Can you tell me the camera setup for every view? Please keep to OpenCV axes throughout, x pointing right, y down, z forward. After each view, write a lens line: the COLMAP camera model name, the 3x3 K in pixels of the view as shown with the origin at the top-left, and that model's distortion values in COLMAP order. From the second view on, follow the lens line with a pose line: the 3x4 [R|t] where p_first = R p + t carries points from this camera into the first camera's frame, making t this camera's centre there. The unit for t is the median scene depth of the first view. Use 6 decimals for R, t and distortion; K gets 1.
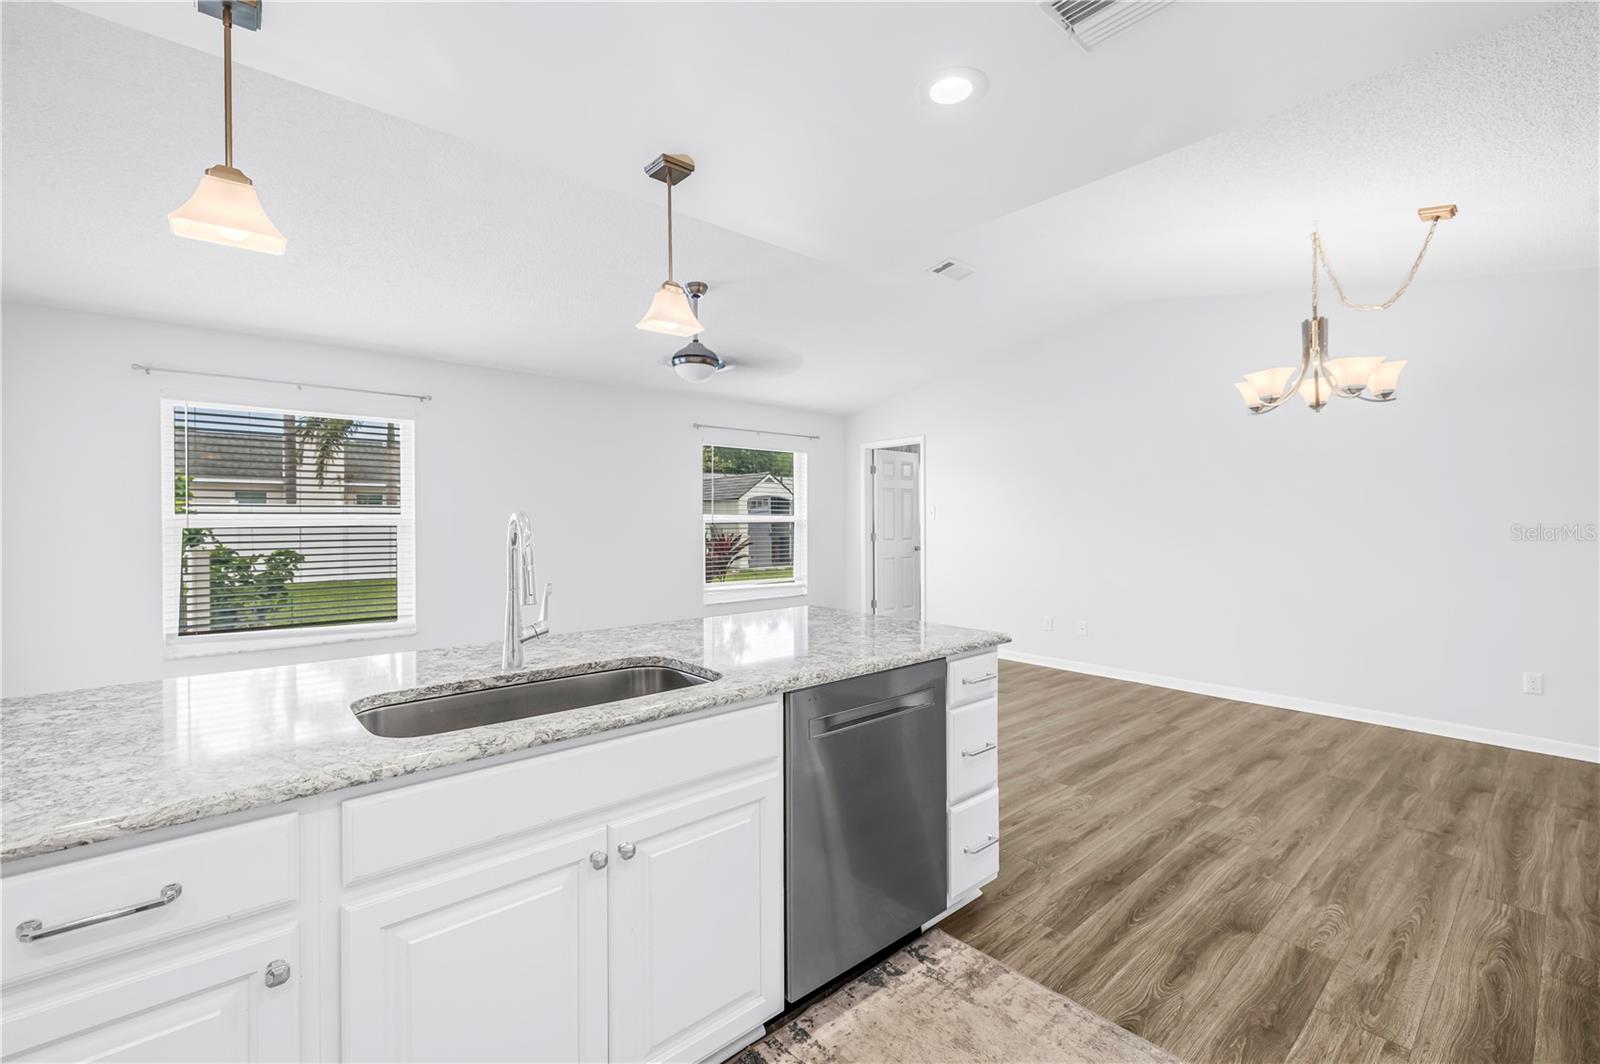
lens RADIAL K [[679.2, 0, 798.7], [0, 679.2, 525.9], [0, 0, 1]] dist [-0.001637, -0.000239]
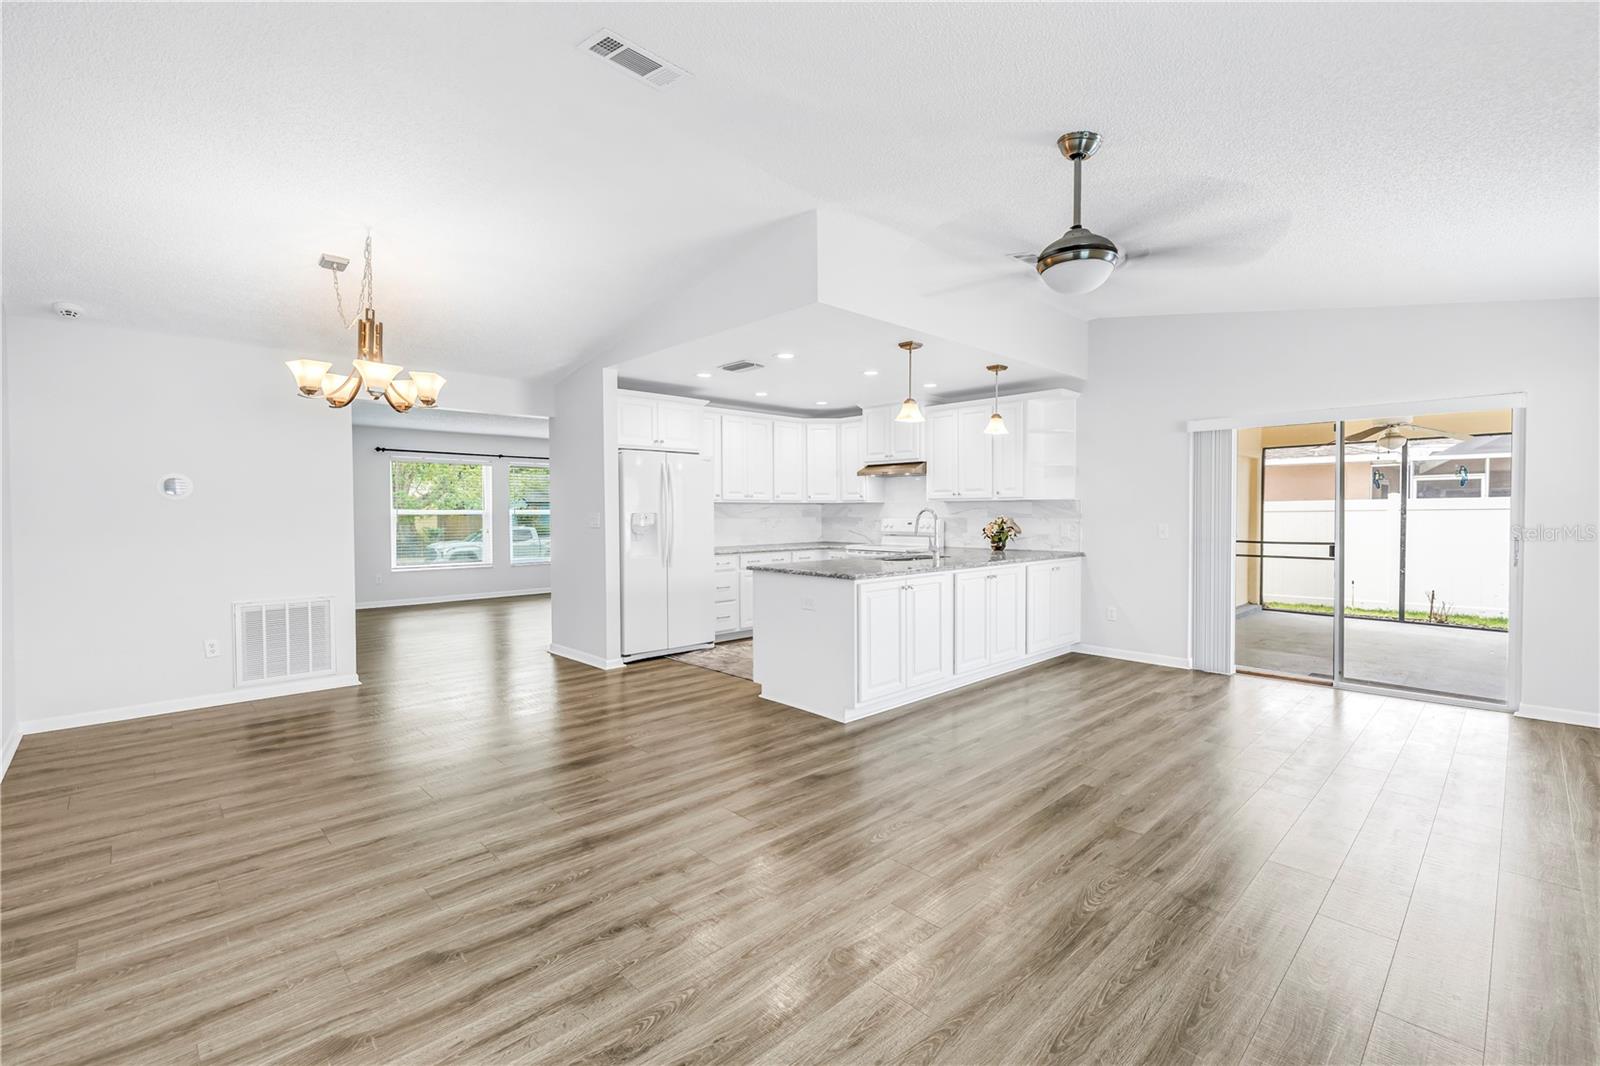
lens RADIAL K [[708.4, 0, 818.1], [0, 708.4, 524.4], [0, 0, 1]] dist [0.000769, 0.000029]
pose [[-0.997386, 0.005163, -0.072072, 0.176657], [0.003317, 0.999664, 0.025705, -0.015042], [0.072180, 0.025398, -0.997068, 2.145464]]
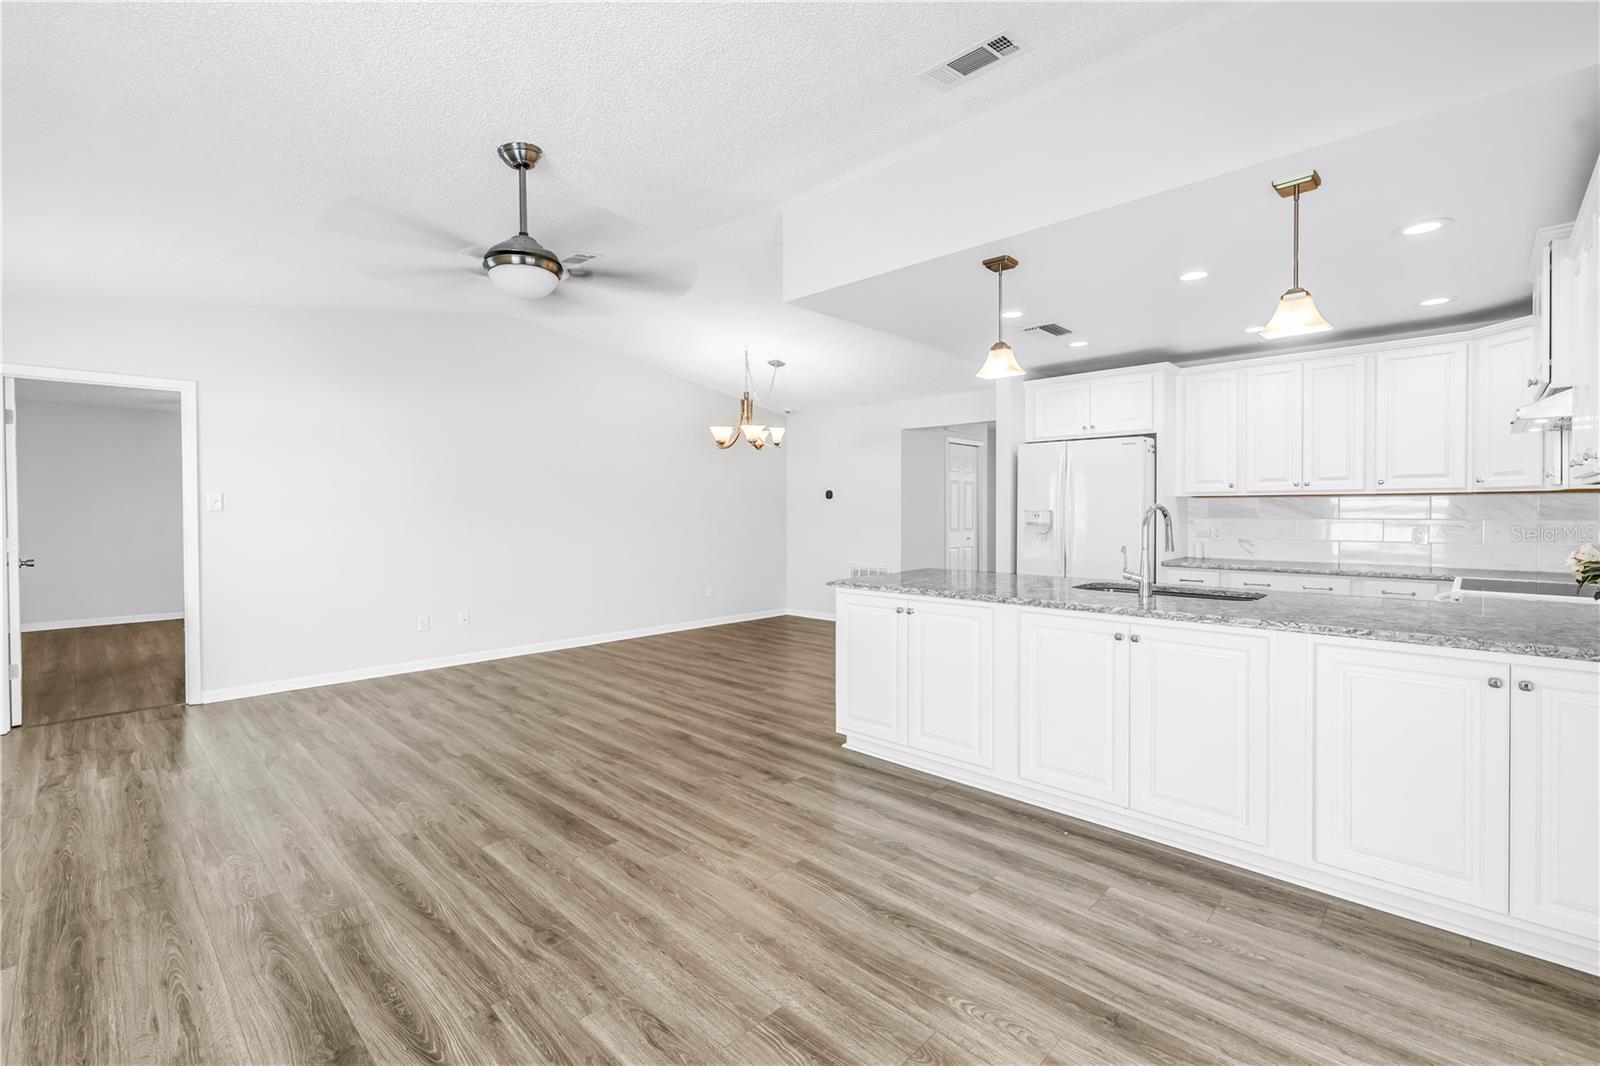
lens RADIAL K [[706.7, 0, 792.6], [0, 706.7, 515.6], [0, 0, 1]] dist [-0.014865, -0.000381]
pose [[-0.088183, -0.006236, 0.996085, -1.094117], [0.006369, 0.999956, 0.006825, -0.004513], [-0.996084, 0.006946, -0.088139, 1.055599]]
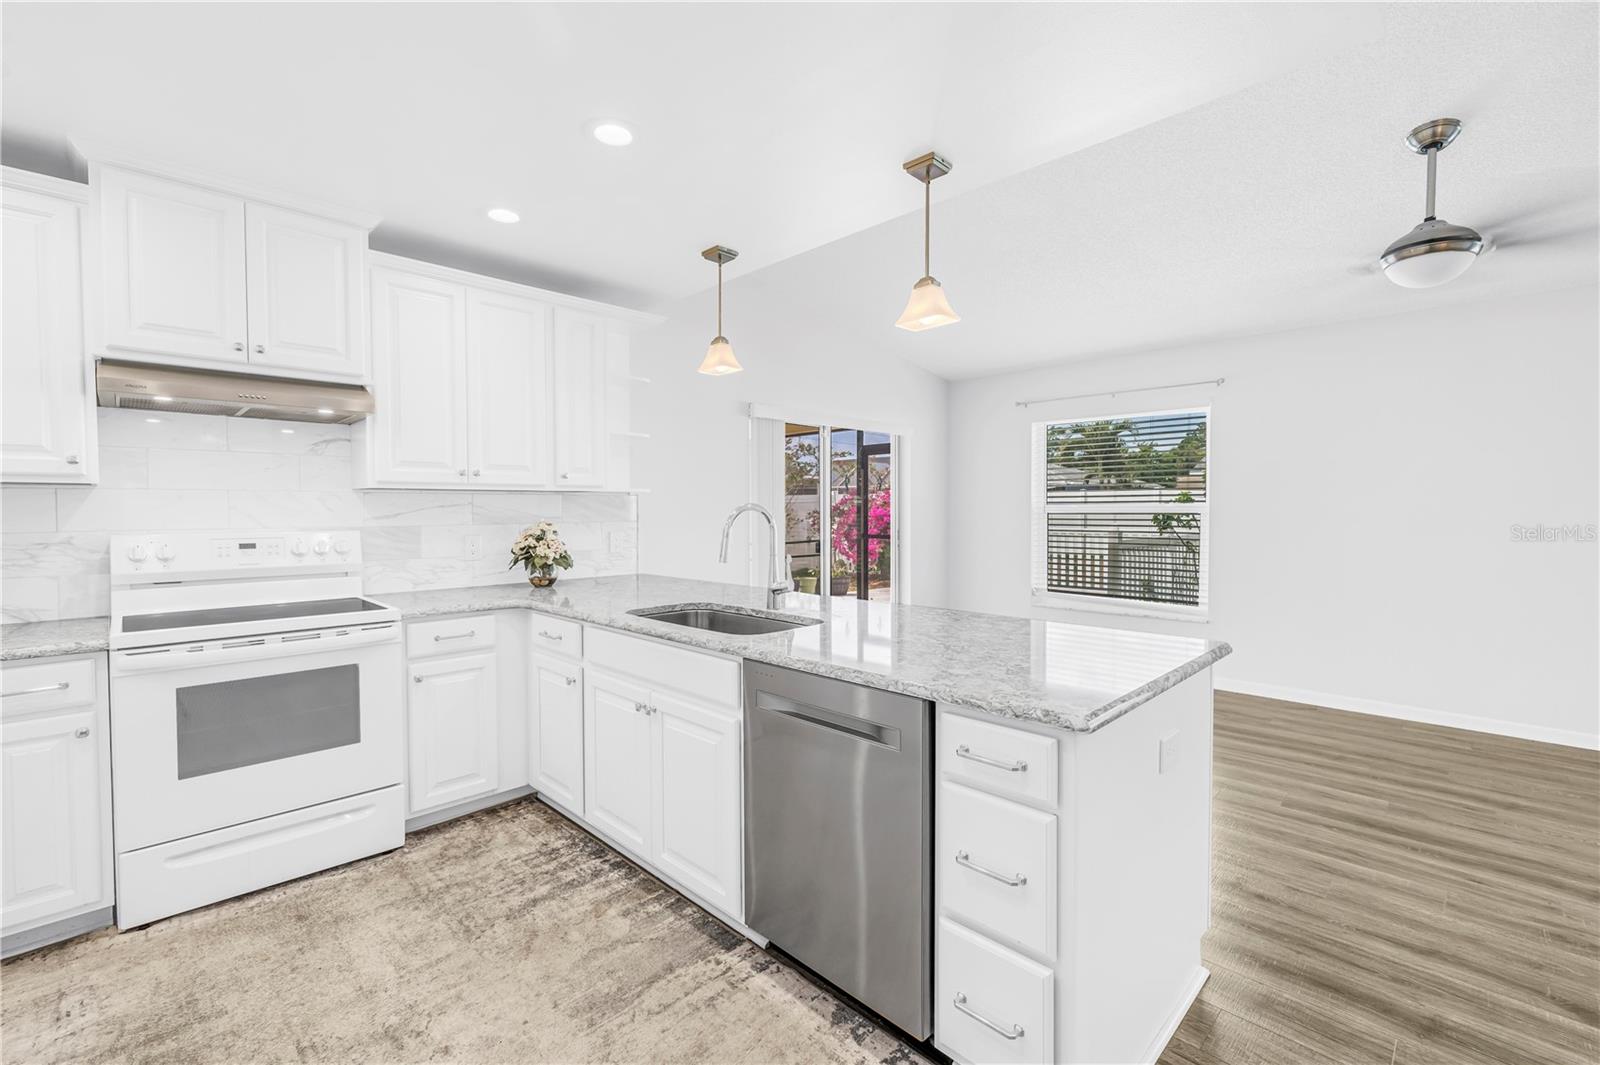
lens RADIAL K [[687.1, 0, 802.1], [0, 687.1, 527.1], [0, 0, 1]] dist [0.001109, -0.000208]
pose [[0.075500, 0.027883, -0.996756, 0.571352], [-0.006192, 0.999603, 0.027493, -0.005989], [0.997127, 0.004097, 0.075642, 0.497077]]
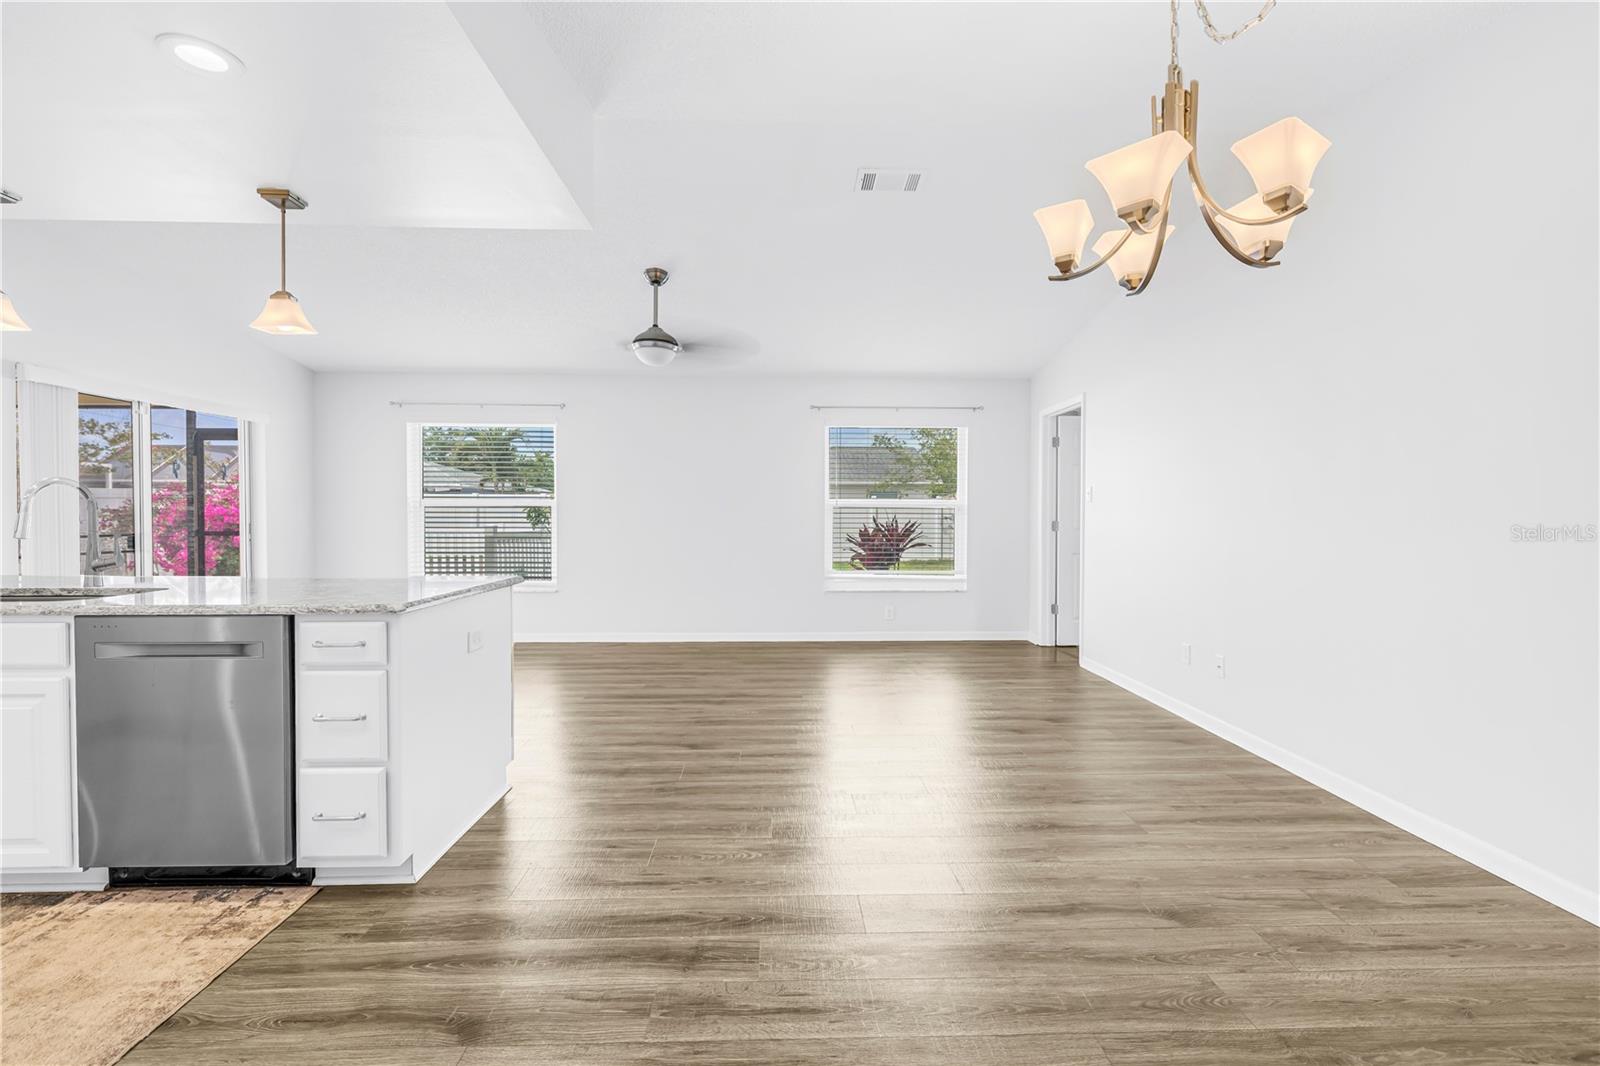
lens RADIAL K [[687.1, 0, 802.1], [0, 687.1, 527.6], [0, 0, 1]] dist [0.001109, -0.000208]
pose [[0.780881, 0.016048, -0.624474, 0.887675], [-0.010444, 0.999866, 0.012635, 0.025938], [0.624593, -0.003345, 0.780943, 0.417778]]
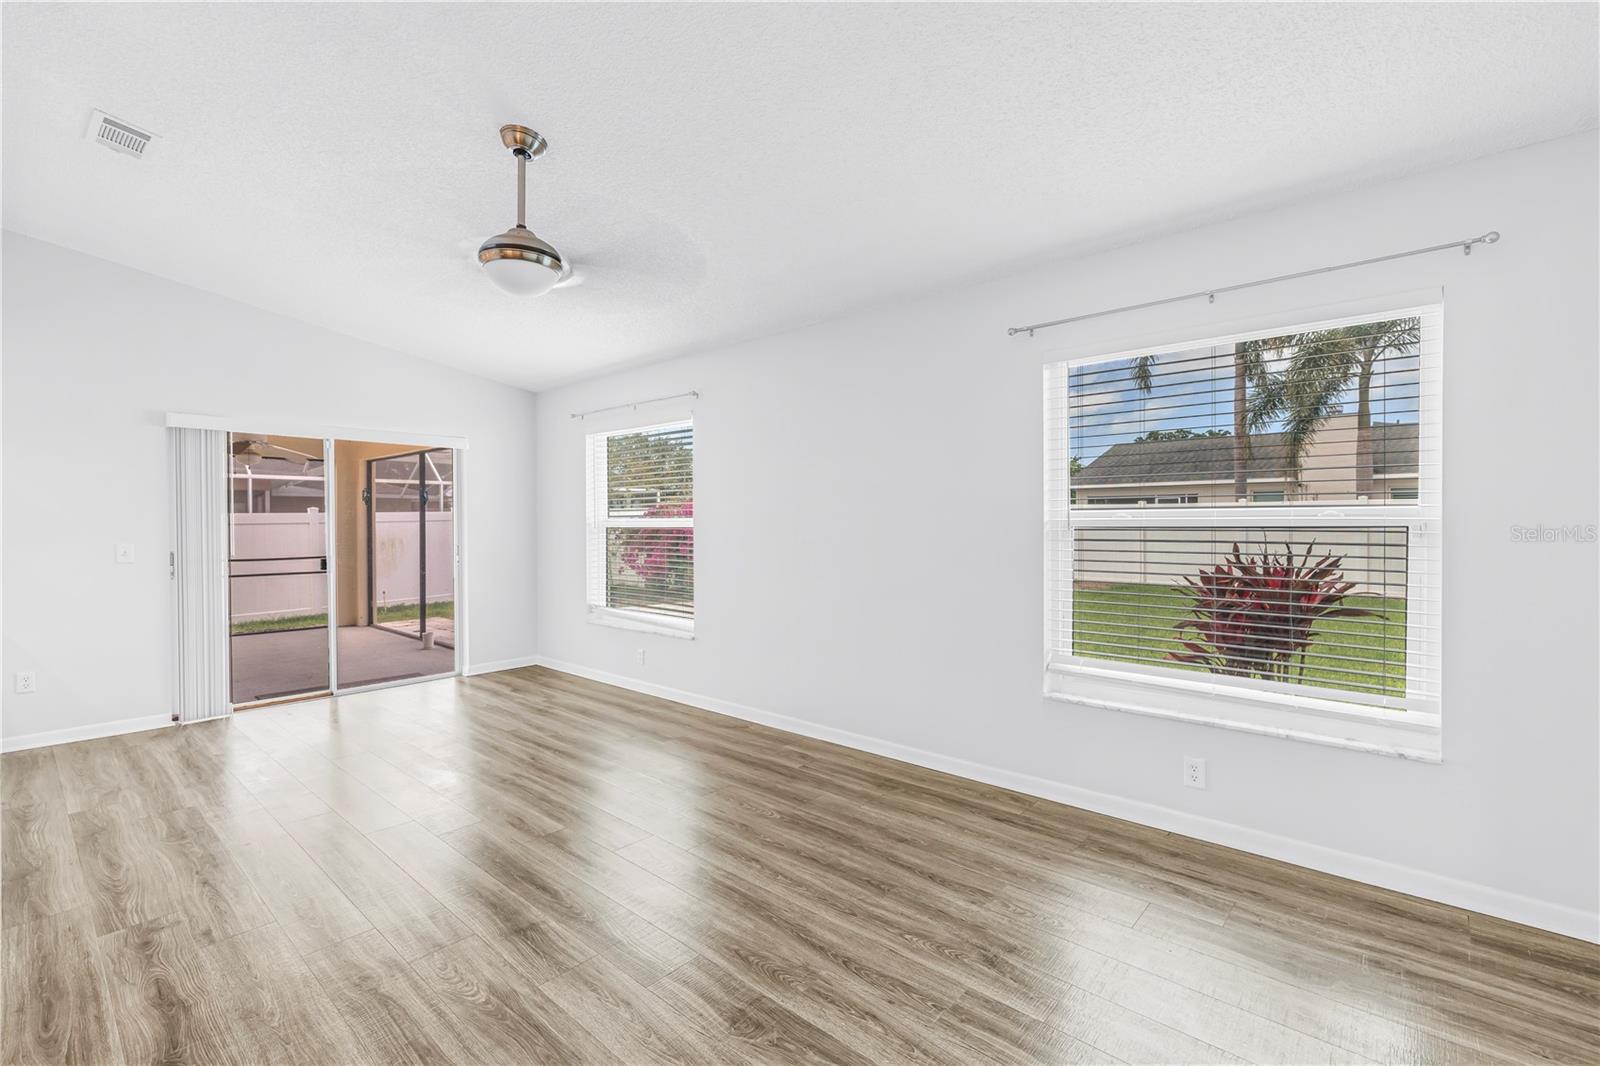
lens RADIAL K [[696.7, 0, 790.9], [0, 696.7, 525.9], [0, 0, 1]] dist [0.002783, 0.000030]
pose [[0.131741, 0.005090, -0.991271, 0.646966], [-0.004812, 0.999978, 0.004495, -0.012129], [0.991273, 0.004178, 0.131763, 1.506454]]
